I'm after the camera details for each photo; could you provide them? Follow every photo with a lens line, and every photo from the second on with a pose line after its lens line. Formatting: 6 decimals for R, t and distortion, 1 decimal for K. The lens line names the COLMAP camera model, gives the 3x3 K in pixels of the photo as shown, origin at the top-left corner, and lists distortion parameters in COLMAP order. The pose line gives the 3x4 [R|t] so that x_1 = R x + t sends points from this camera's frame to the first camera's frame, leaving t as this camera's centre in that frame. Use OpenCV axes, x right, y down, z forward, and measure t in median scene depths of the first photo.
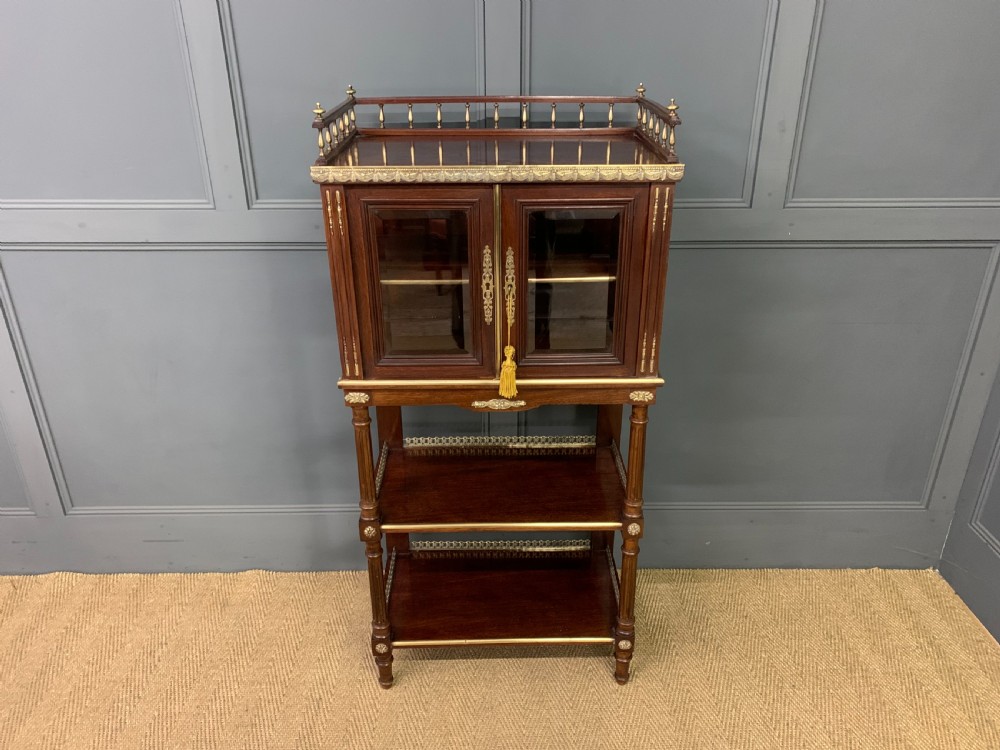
lens RADIAL K [[769.4, 0, 506.5], [0, 769.4, 384.7], [0, 0, 1]] dist [0.043839, -0.031873]
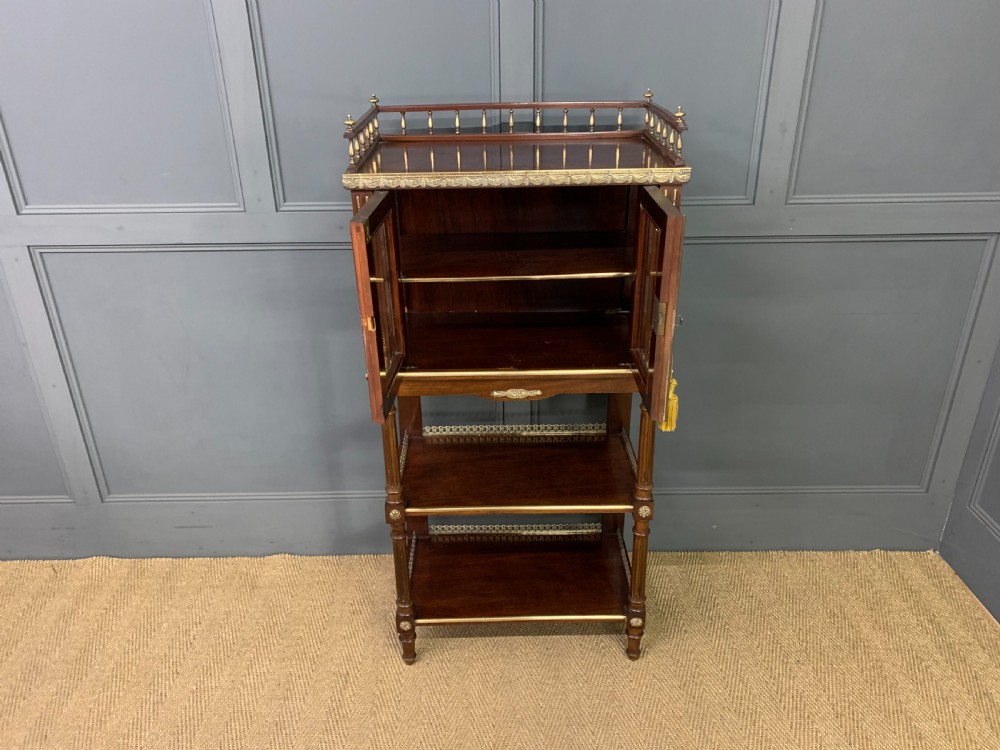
lens RADIAL K [[769.4, 0, 497.2], [0, 769.4, 377.4], [0, 0, 1]] dist [0.043839, -0.031873]
pose [[0.999852, -0.007773, -0.015353, -0.017380], [0.007800, 0.999968, 0.001646, 0.000689], [0.015339, -0.001765, 0.999881, -0.053617]]
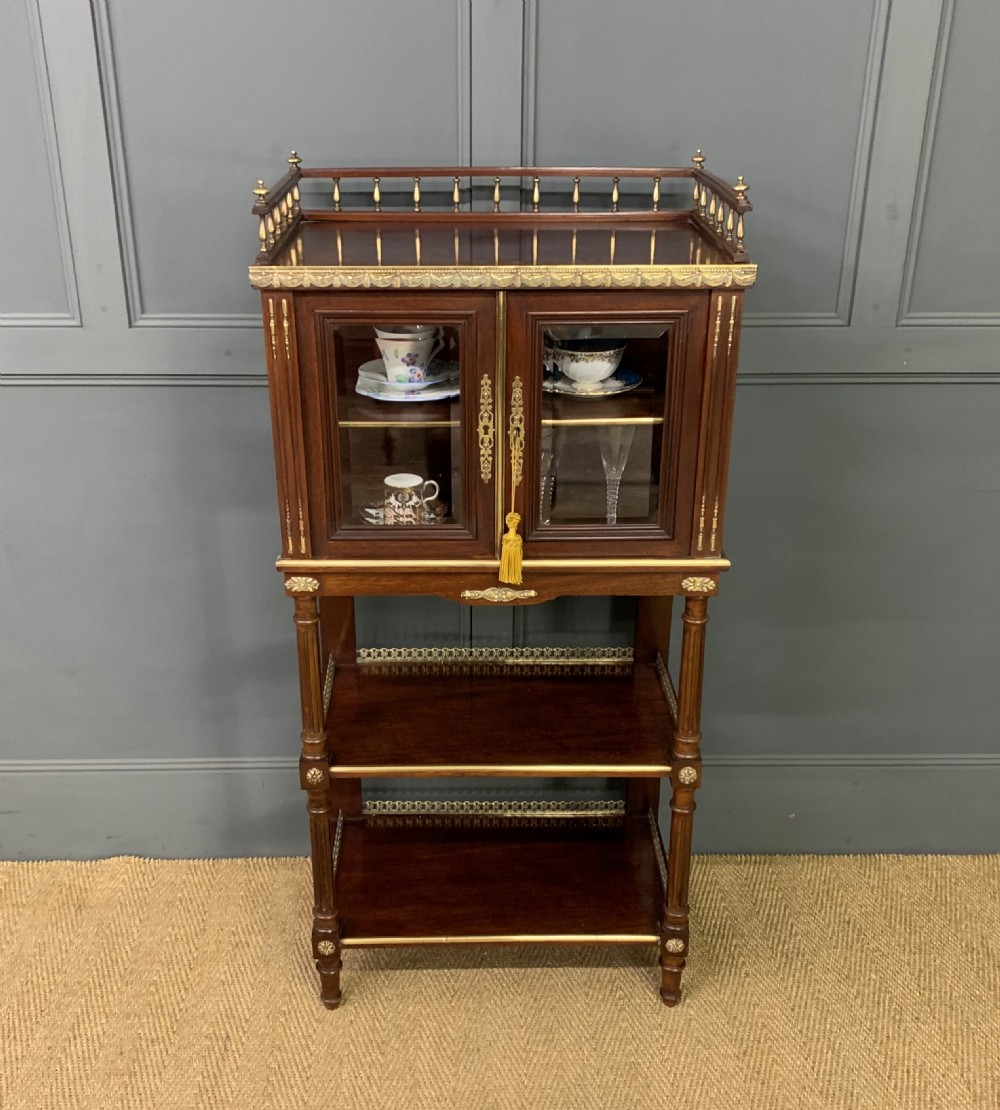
lens RADIAL K [[1222.1, 0, 480.0], [0, 1222.1, 566.8], [0, 0, 1]] dist [0.061814, 0.000000]
pose [[0.999973, 0.005350, -0.005015, -0.019050], [-0.005476, 0.999659, -0.025535, 0.024568], [0.004876, 0.025562, 0.999661, -0.120464]]
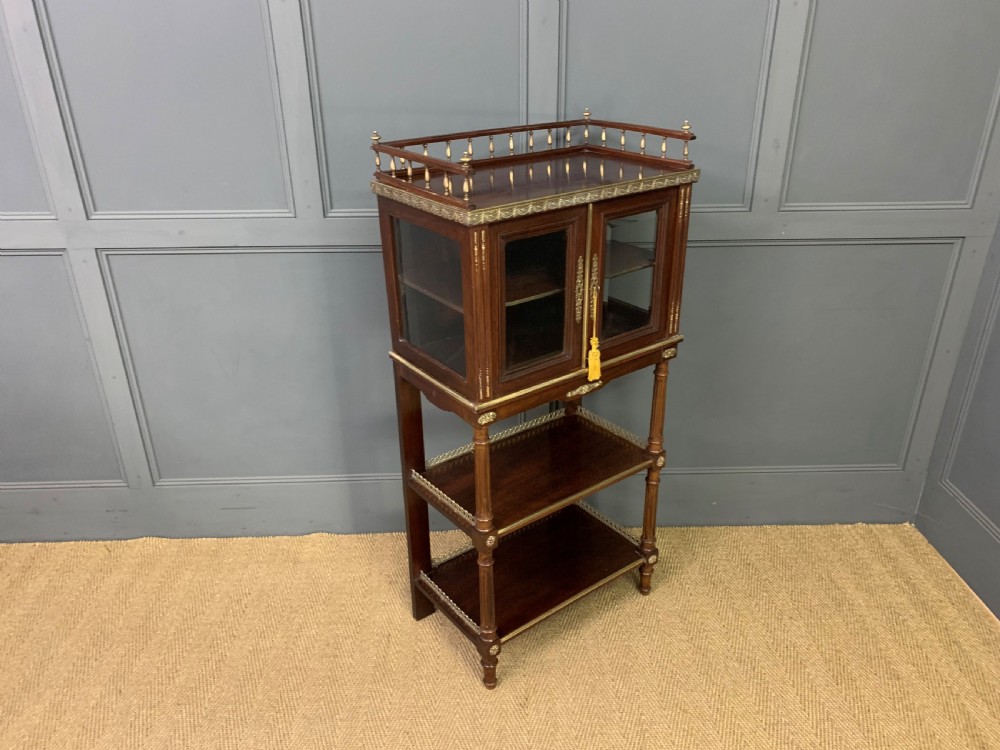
lens RADIAL K [[769.4, 0, 507.0], [0, 769.4, 384.5], [0, 0, 1]] dist [0.043839, -0.031873]
pose [[0.999797, -0.013091, 0.015314, -0.077980], [0.013078, 0.999914, 0.000966, 0.029322], [-0.015325, -0.000765, 0.999882, -0.176469]]
